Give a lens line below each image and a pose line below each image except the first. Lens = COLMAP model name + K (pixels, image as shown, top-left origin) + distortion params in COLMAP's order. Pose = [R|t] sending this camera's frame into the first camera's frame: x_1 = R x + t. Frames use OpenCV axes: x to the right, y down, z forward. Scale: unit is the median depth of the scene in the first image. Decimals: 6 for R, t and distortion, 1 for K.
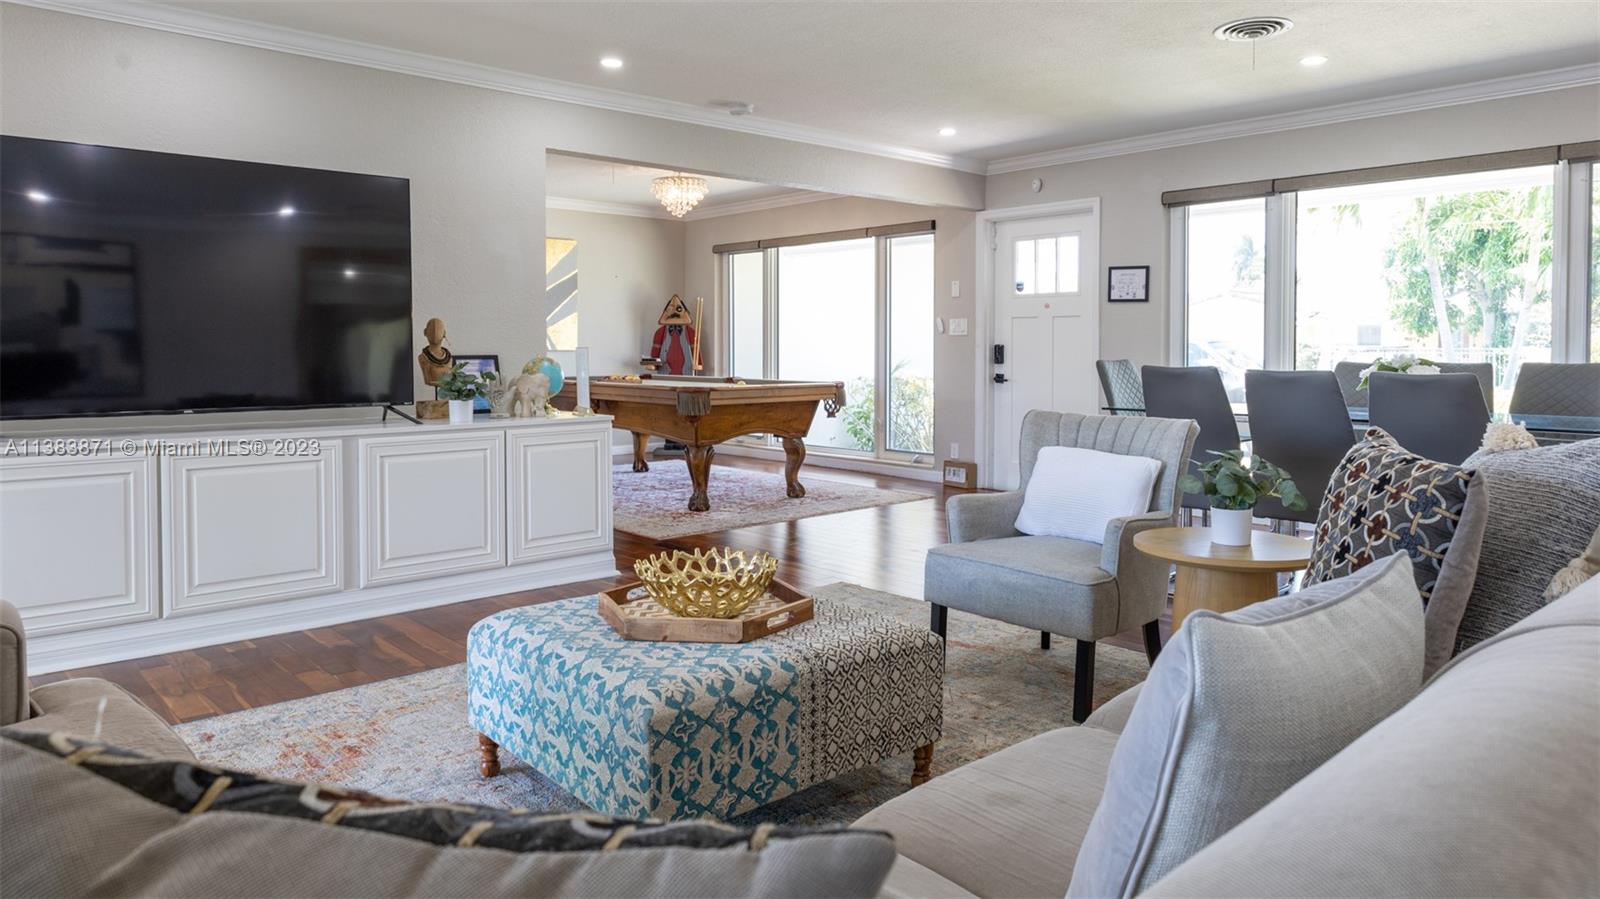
lens RADIAL K [[1040.7, 0, 800.0], [0, 1040.7, 449.5], [0, 0, 1]] dist [0.000269, 0.001005]
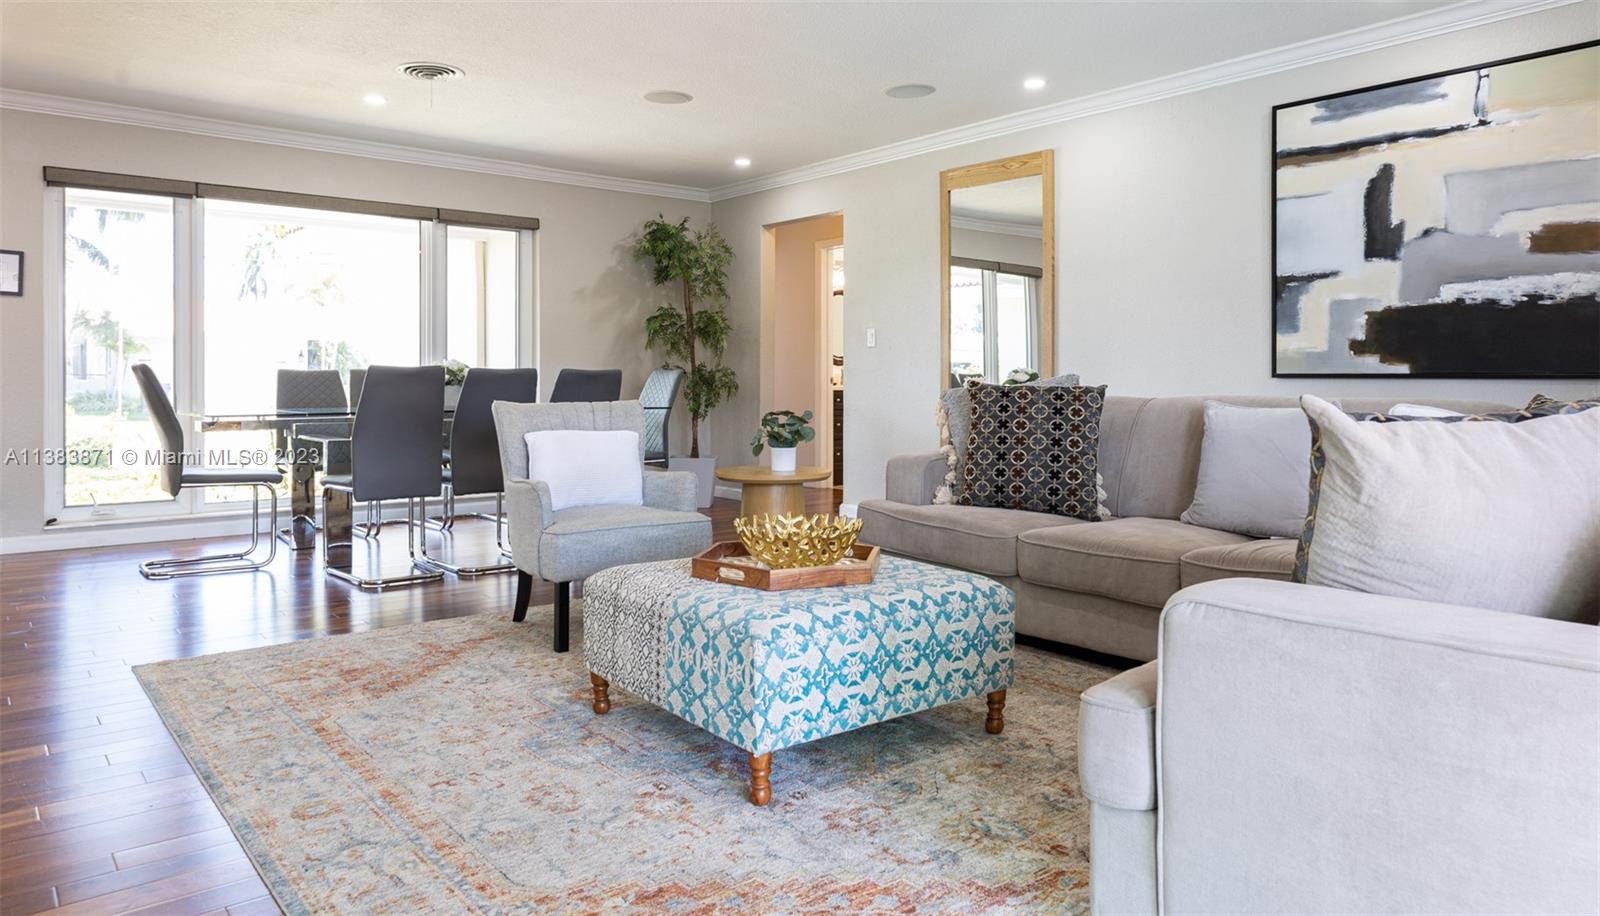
lens RADIAL K [[1043.2, 0, 800.0], [0, 1043.2, 458.0], [0, 0, 1]] dist [0.062085, 0.001176]
pose [[0.050384, -0.079467, 0.995563, -1.368742], [0.101238, 0.992101, 0.074068, -0.052044], [-0.993586, 0.097057, 0.058031, 1.037032]]
